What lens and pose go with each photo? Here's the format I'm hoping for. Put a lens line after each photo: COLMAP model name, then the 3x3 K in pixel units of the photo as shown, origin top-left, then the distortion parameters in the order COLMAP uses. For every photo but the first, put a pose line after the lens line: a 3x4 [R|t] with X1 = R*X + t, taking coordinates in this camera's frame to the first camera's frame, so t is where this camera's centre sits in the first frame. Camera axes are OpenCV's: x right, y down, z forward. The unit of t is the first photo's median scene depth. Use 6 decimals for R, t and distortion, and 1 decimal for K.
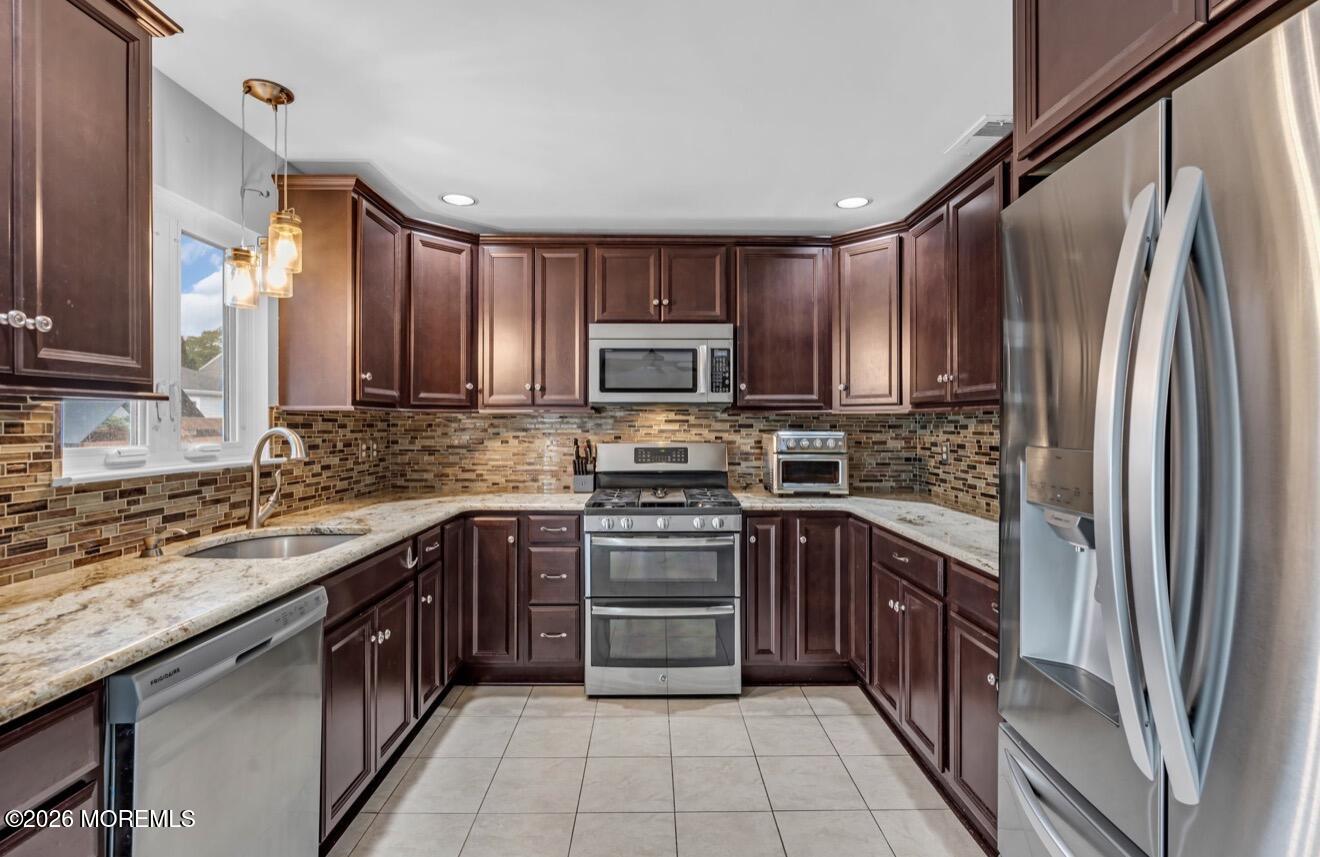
lens RADIAL K [[597.3, 0, 659.7], [0, 597.3, 420.1], [0, 0, 1]] dist [-0.004675, 0.001648]
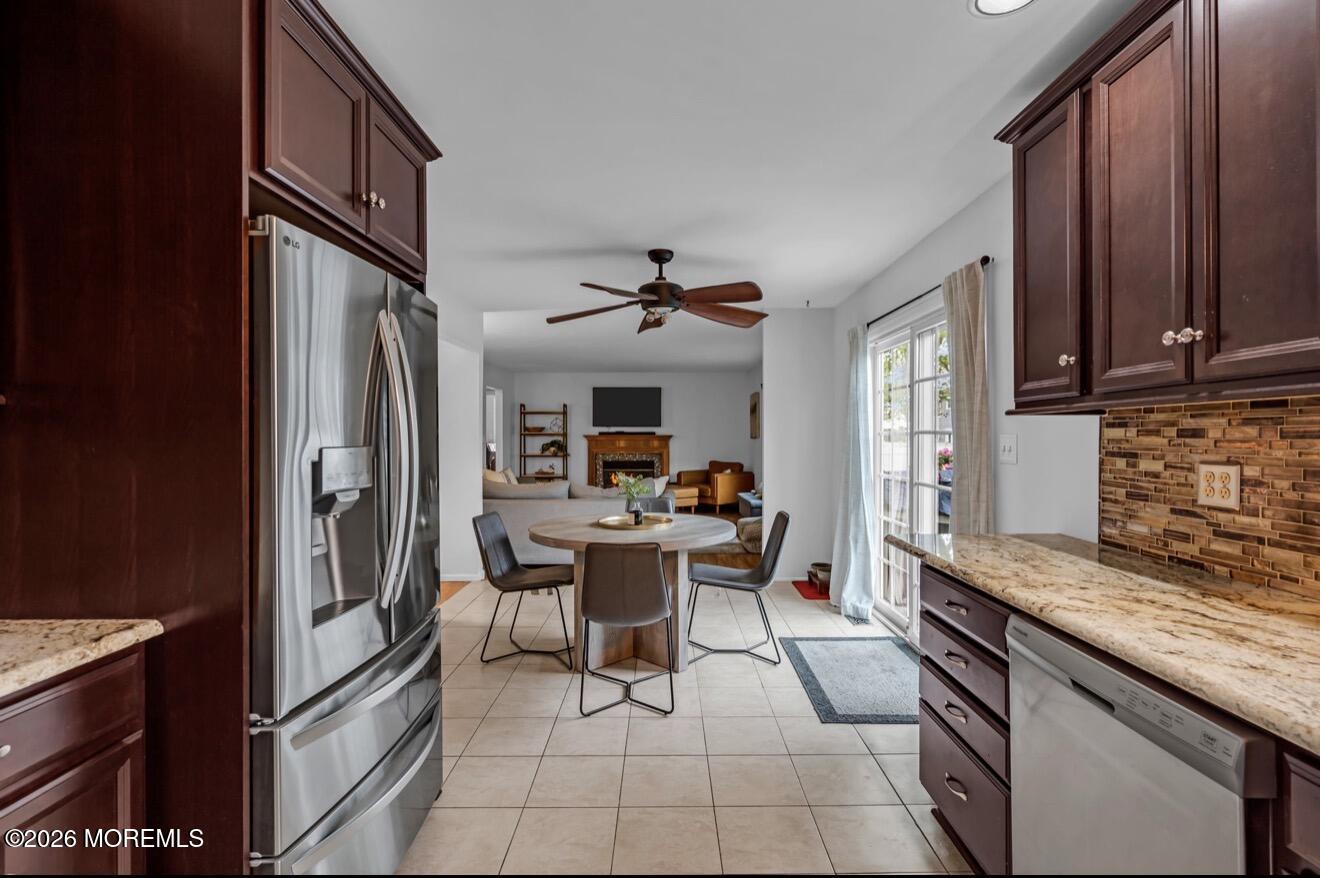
lens RADIAL K [[595.2, 0, 661.7], [0, 595.2, 436.2], [0, 0, 1]] dist [0.000529, 0.000382]
pose [[-0.999771, 0.000683, 0.021399, -0.043791], [0.000620, 0.999995, -0.002940, 0.009974], [-0.021401, -0.002926, -0.999767, 0.875757]]
